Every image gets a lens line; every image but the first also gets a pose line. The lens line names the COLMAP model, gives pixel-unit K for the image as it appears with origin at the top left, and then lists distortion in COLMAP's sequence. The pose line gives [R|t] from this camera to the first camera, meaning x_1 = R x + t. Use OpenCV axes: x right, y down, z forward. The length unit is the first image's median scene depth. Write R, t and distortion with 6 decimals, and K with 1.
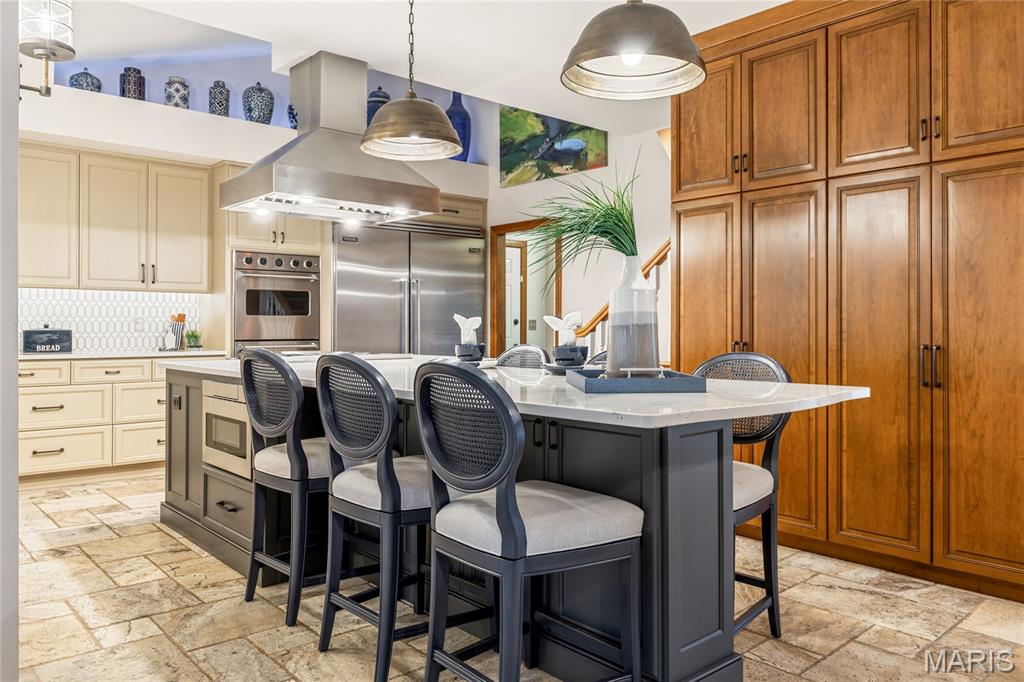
lens RADIAL K [[728.9, 0, 513.4], [0, 728.9, 329.9], [0, 0, 1]] dist [-0.010886, -0.002888]
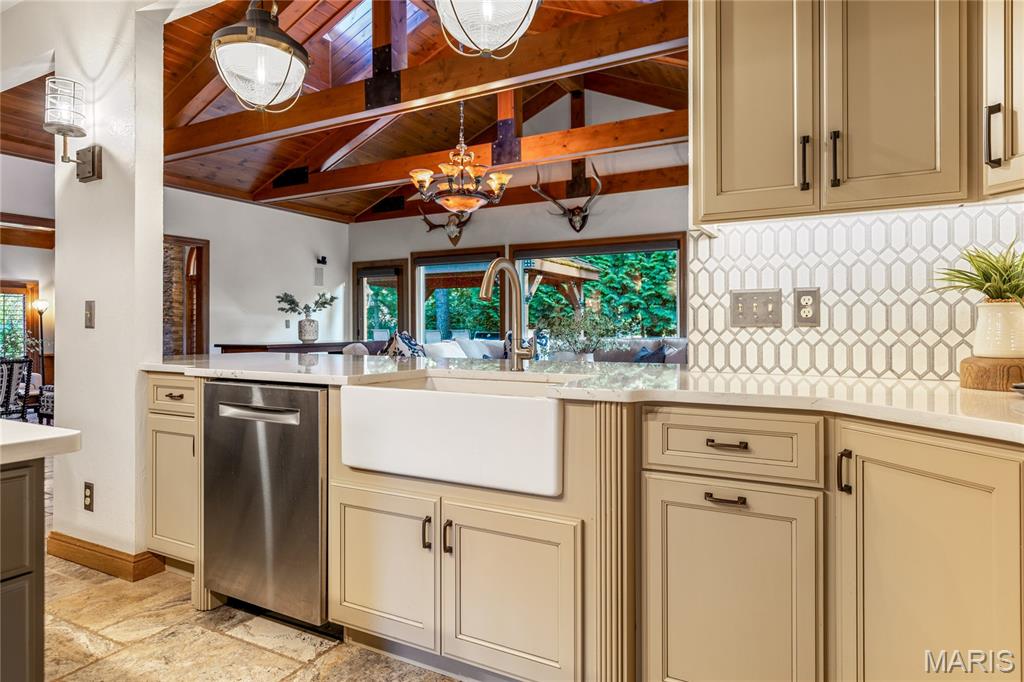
lens RADIAL K [[610.2, 0, 518.7], [0, 610.2, 332.6], [0, 0, 1]] dist [-0.000277, -0.000379]
pose [[-0.942461, 0.002557, -0.334307, -0.601056], [0.000508, 0.999981, 0.006217, 0.006322], [0.334317, 0.005690, -0.942444, 1.339900]]
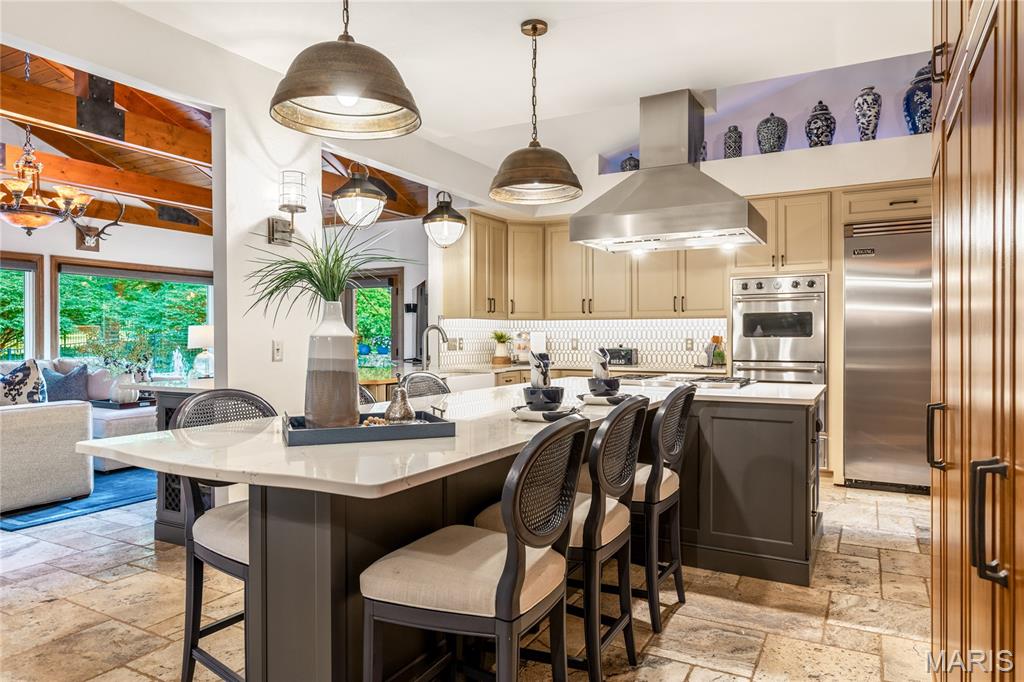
lens RADIAL K [[656.3, 0, 507.1], [0, 656.3, 339.7], [0, 0, 1]] dist [-0.009268, -0.001239]
pose [[0.332536, 0.002705, -0.943087, 0.639705], [-0.001409, 0.999996, 0.002371, -0.026992], [0.943089, 0.000540, 0.332539, 0.509905]]
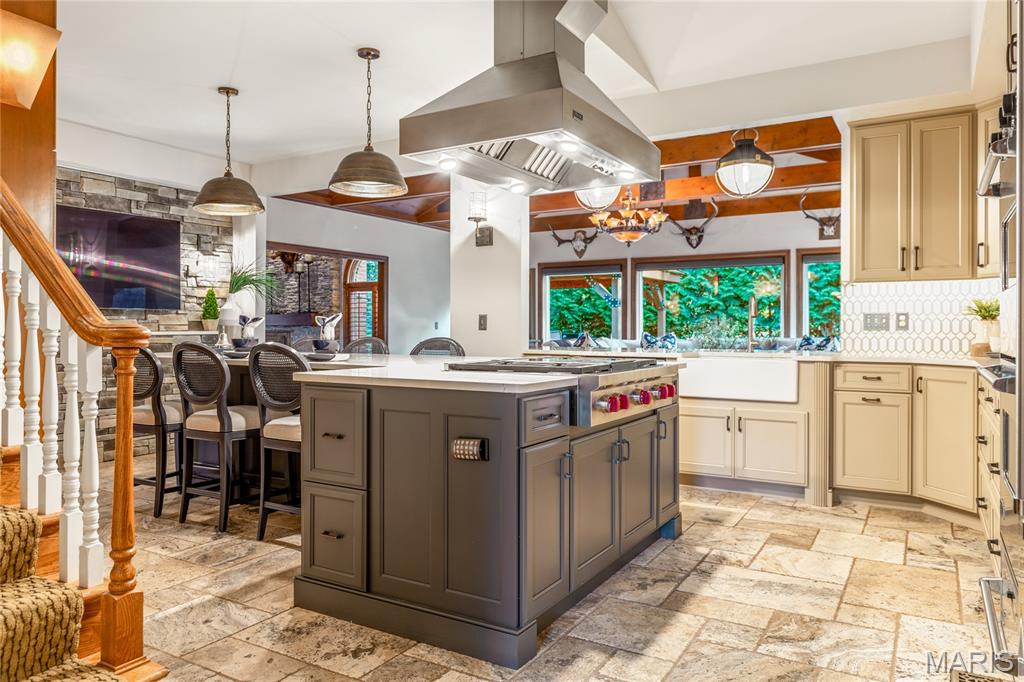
lens RADIAL K [[705.1, 0, 516.0], [0, 705.1, 339.2], [0, 0, 1]] dist [-0.010791, 0.006380]
pose [[-0.954202, 0.003336, -0.299145, -0.009838], [-0.000904, 0.999901, 0.014036, 0.003495], [0.299162, 0.013664, -0.954104, 1.888883]]
